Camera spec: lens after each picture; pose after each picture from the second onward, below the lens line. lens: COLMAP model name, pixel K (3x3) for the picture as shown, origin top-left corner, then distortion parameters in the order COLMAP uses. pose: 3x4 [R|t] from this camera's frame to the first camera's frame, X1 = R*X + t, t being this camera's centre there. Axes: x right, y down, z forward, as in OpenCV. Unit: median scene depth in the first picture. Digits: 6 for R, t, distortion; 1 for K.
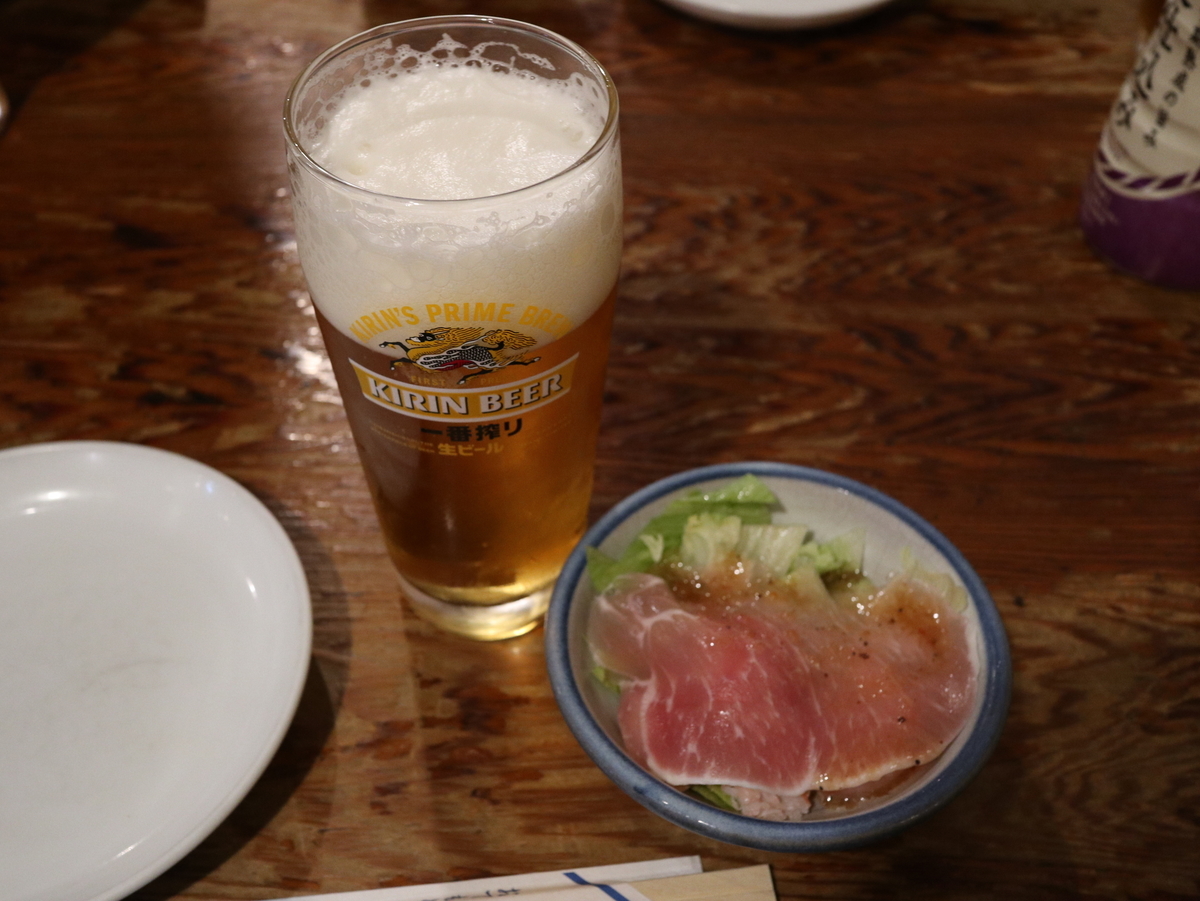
lens RADIAL K [[1194.7, 0, 600.0], [0, 1194.7, 450.5], [0, 0, 1]] dist [-0.055984, -0.006757]
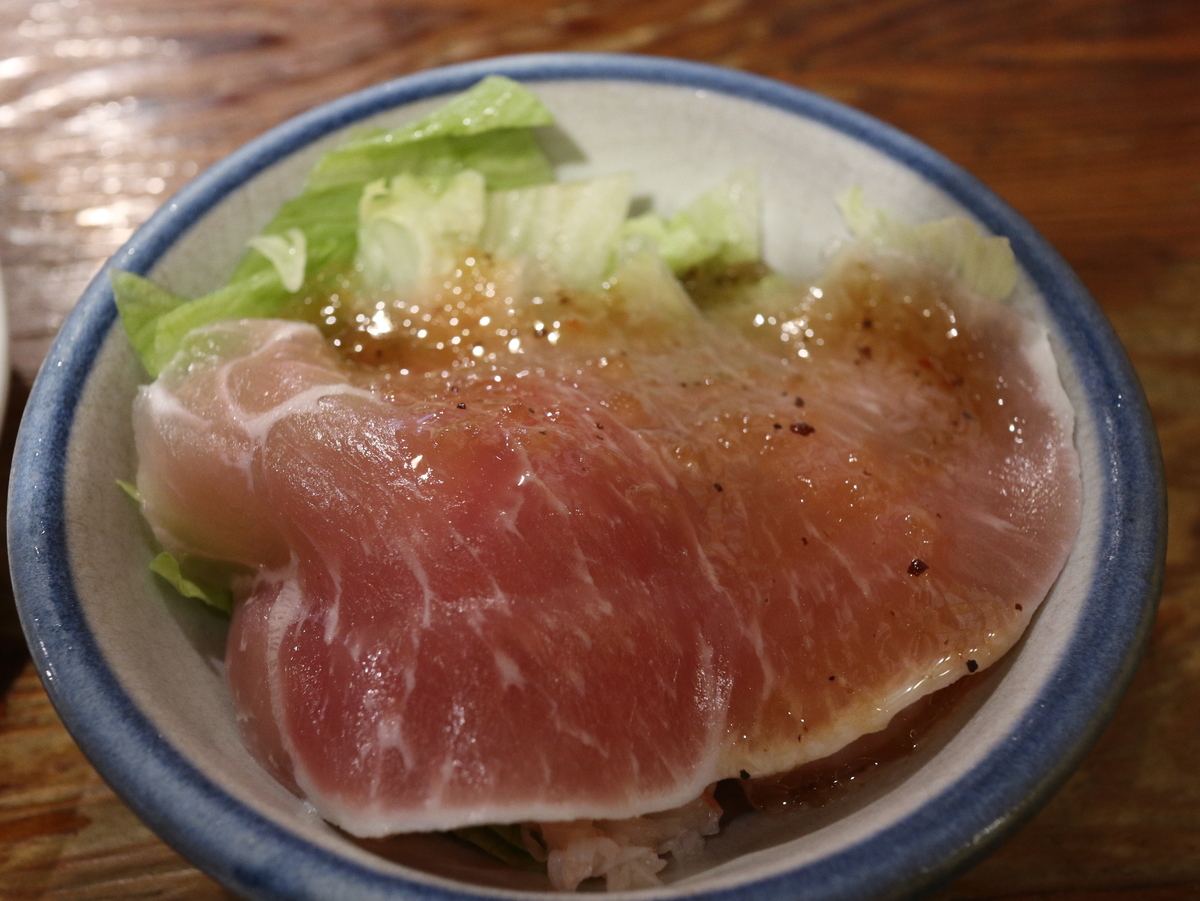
lens RADIAL K [[1194.7, 0, 600.0], [0, 1194.7, 450.5], [0, 0, 1]] dist [-0.055984, -0.006757]
pose [[0.983367, -0.150042, 0.102352, 0.109856], [0.137353, 0.983049, 0.121441, 0.120491], [-0.118839, -0.105363, 0.987307, 0.600461]]
